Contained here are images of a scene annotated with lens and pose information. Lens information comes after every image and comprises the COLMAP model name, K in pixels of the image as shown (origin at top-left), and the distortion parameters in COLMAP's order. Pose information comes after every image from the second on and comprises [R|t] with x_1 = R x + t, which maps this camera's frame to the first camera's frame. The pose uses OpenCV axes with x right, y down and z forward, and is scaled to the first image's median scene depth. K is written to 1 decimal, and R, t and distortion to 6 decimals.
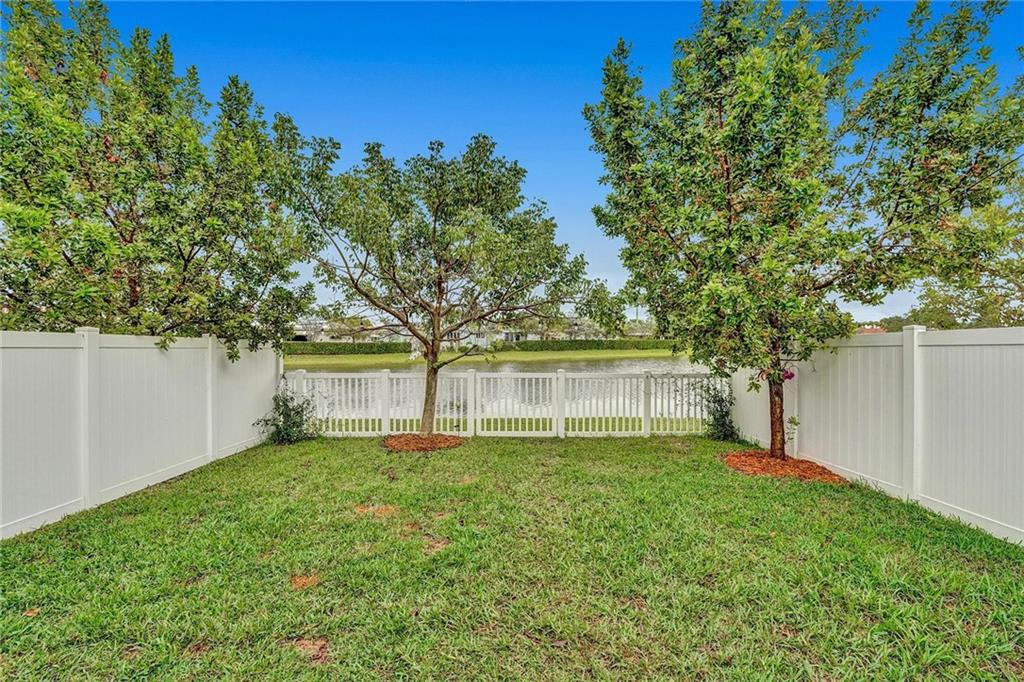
lens RADIAL K [[429.4, 0, 519.5], [0, 429.4, 338.3], [0, 0, 1]] dist [-0.029421, 0.000223]
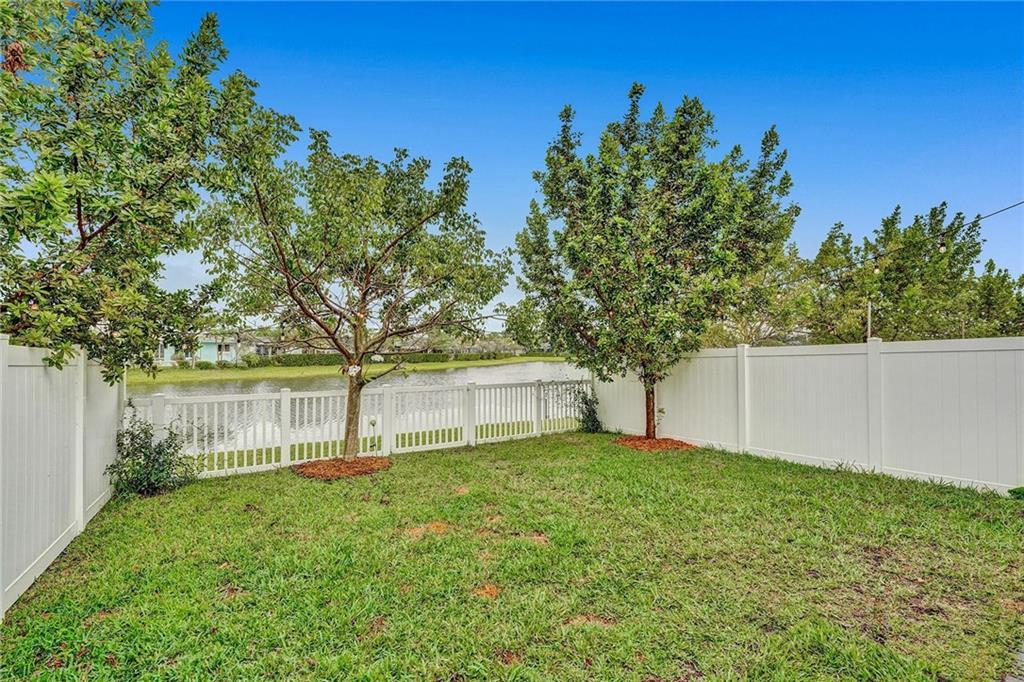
lens RADIAL K [[432.6, 0, 520.4], [0, 432.6, 327.8], [0, 0, 1]] dist [-0.024641, -0.000614]
pose [[0.848464, 0.027759, 0.528524, -0.373759], [0.001613, 0.998483, -0.055032, 0.000175], [-0.529250, 0.047546, 0.847132, 0.021570]]
